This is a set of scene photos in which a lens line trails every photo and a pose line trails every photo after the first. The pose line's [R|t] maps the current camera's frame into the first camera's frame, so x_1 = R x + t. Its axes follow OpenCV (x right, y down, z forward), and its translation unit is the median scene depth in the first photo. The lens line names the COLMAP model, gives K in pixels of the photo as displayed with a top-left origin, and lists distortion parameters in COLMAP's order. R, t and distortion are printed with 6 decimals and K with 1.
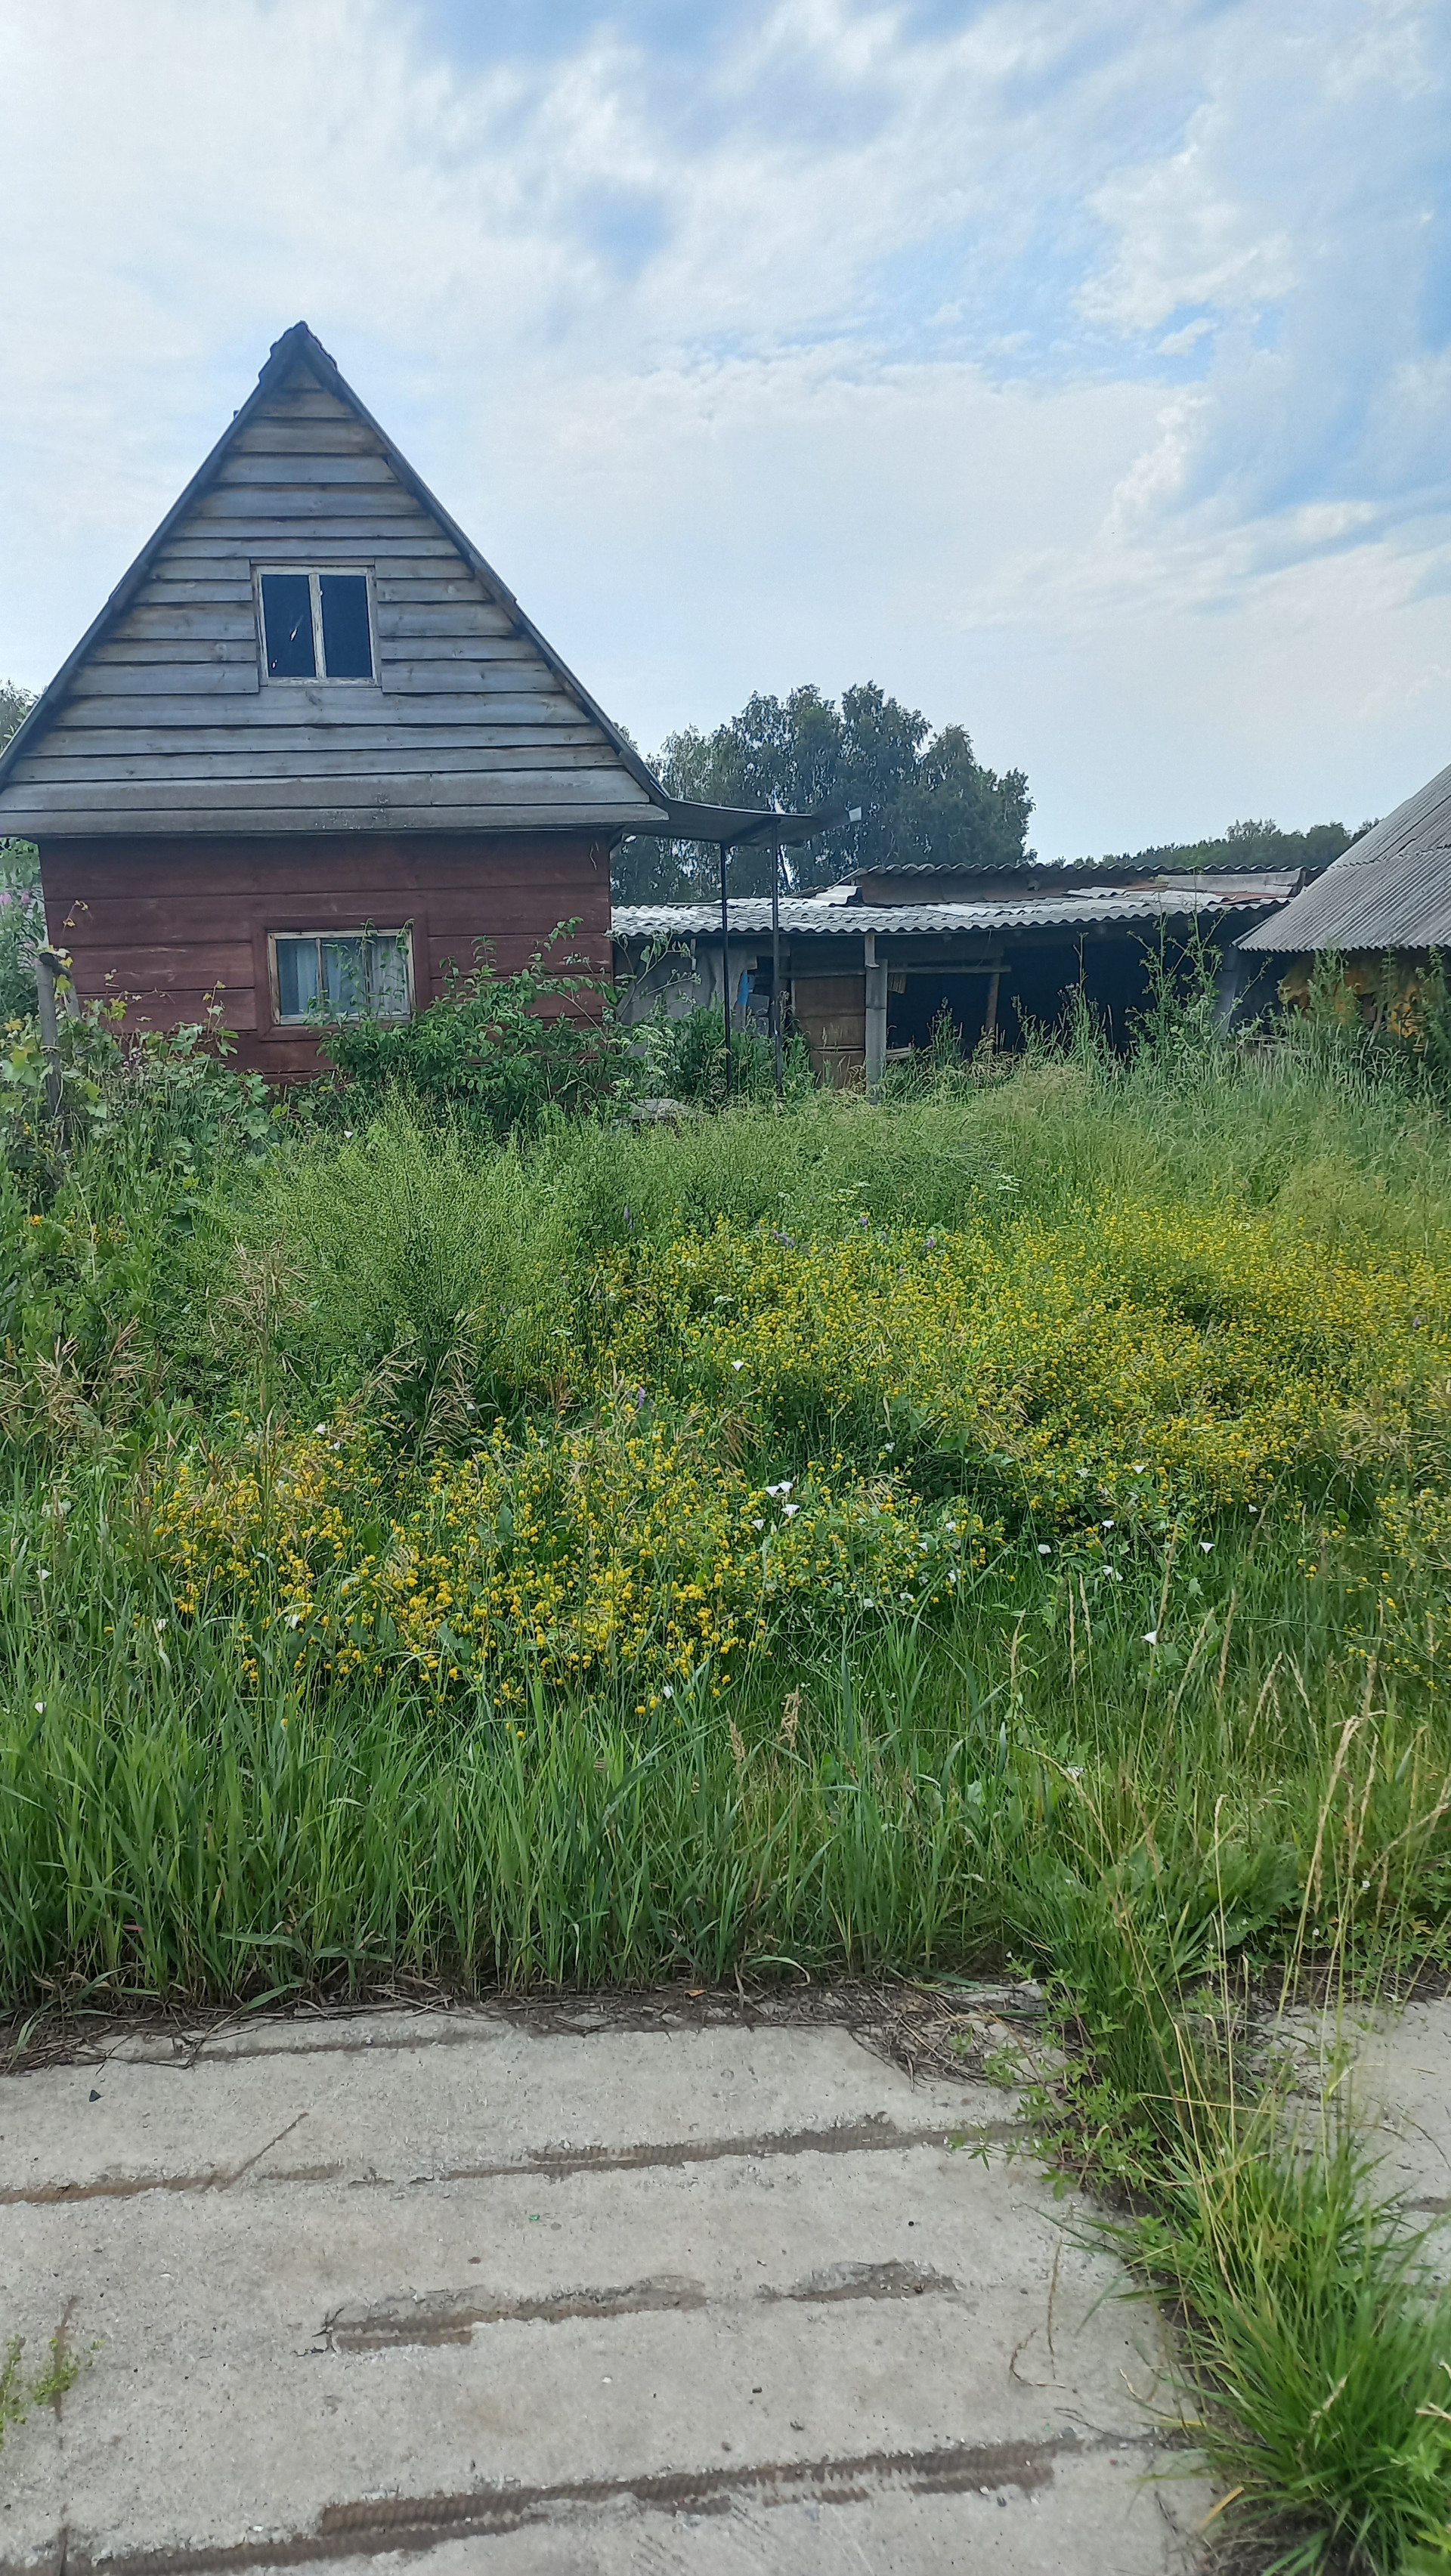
lens RADIAL K [[1946.5, 0, 722.1], [0, 1946.5, 1296.2], [0, 0, 1]] dist [0.100203, -0.170272]
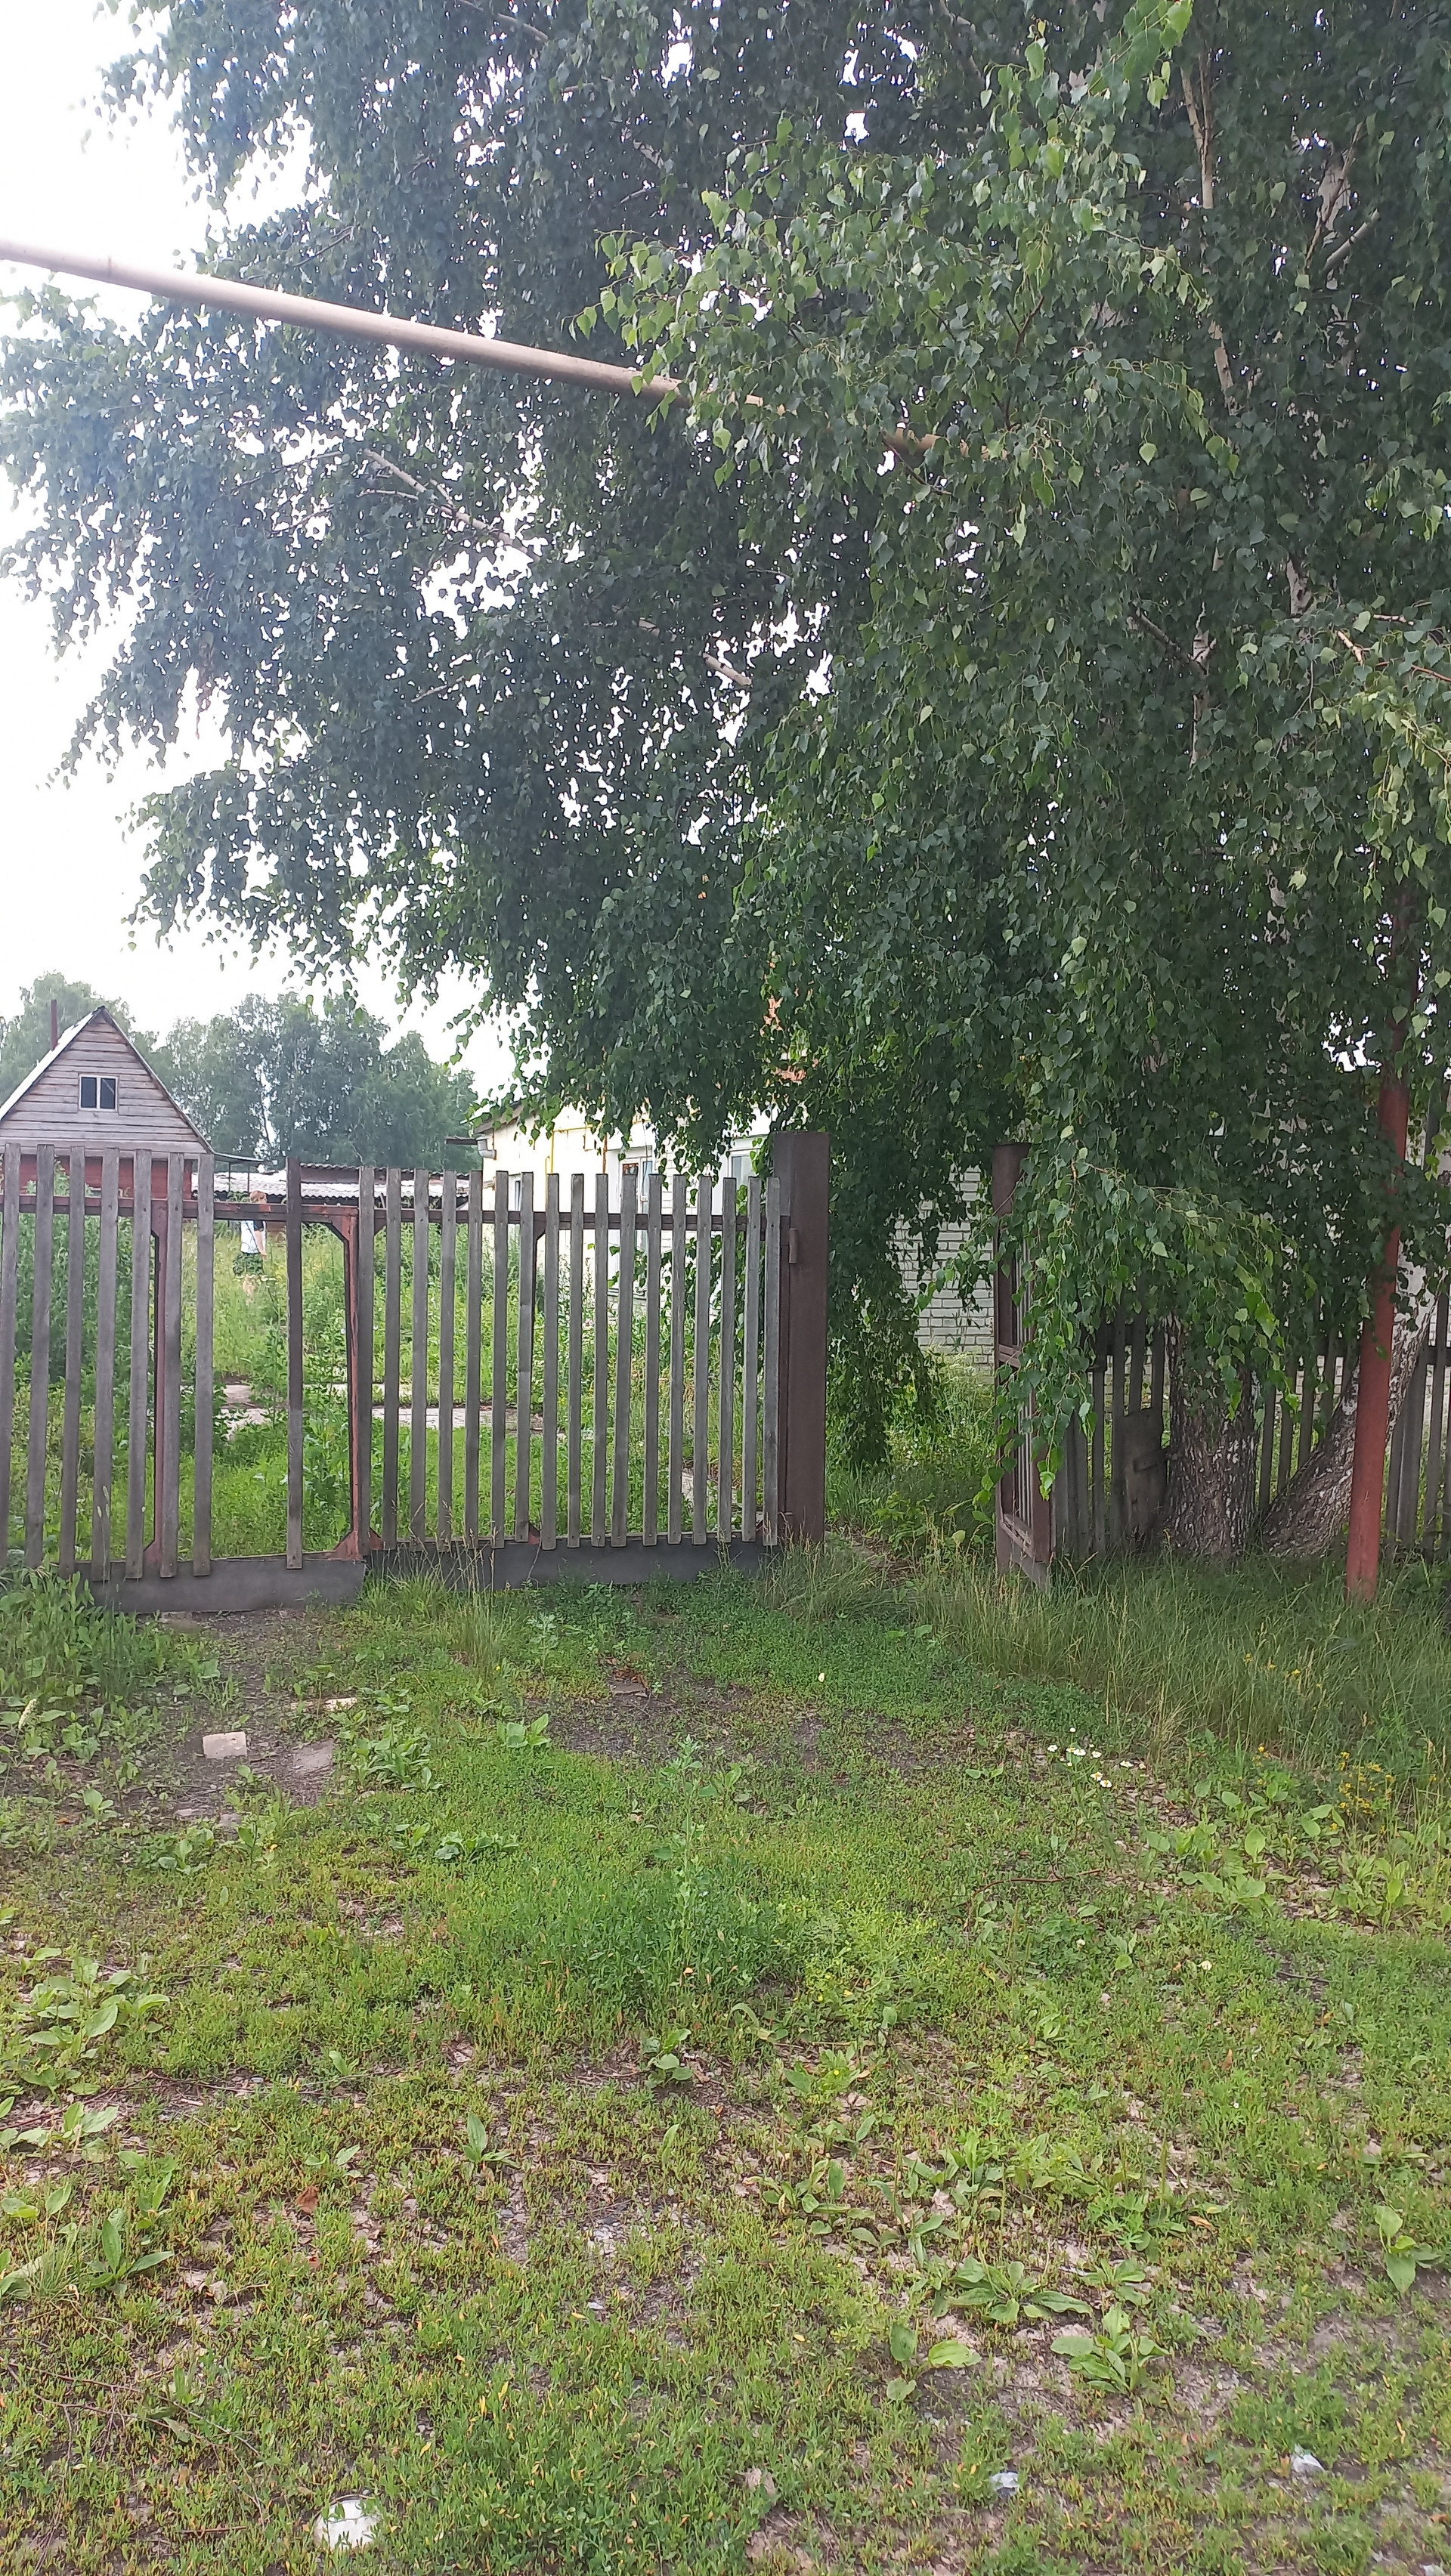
lens RADIAL K [[1946.5, 0, 722.1], [0, 1946.5, 1296.2], [0, 0, 1]] dist [0.100203, -0.170272]
pose [[0.965175, 0.044370, 0.257816, -0.004153], [-0.010536, 0.991305, -0.131160, 0.036334], [-0.261394, 0.123876, 0.957250, -0.212856]]
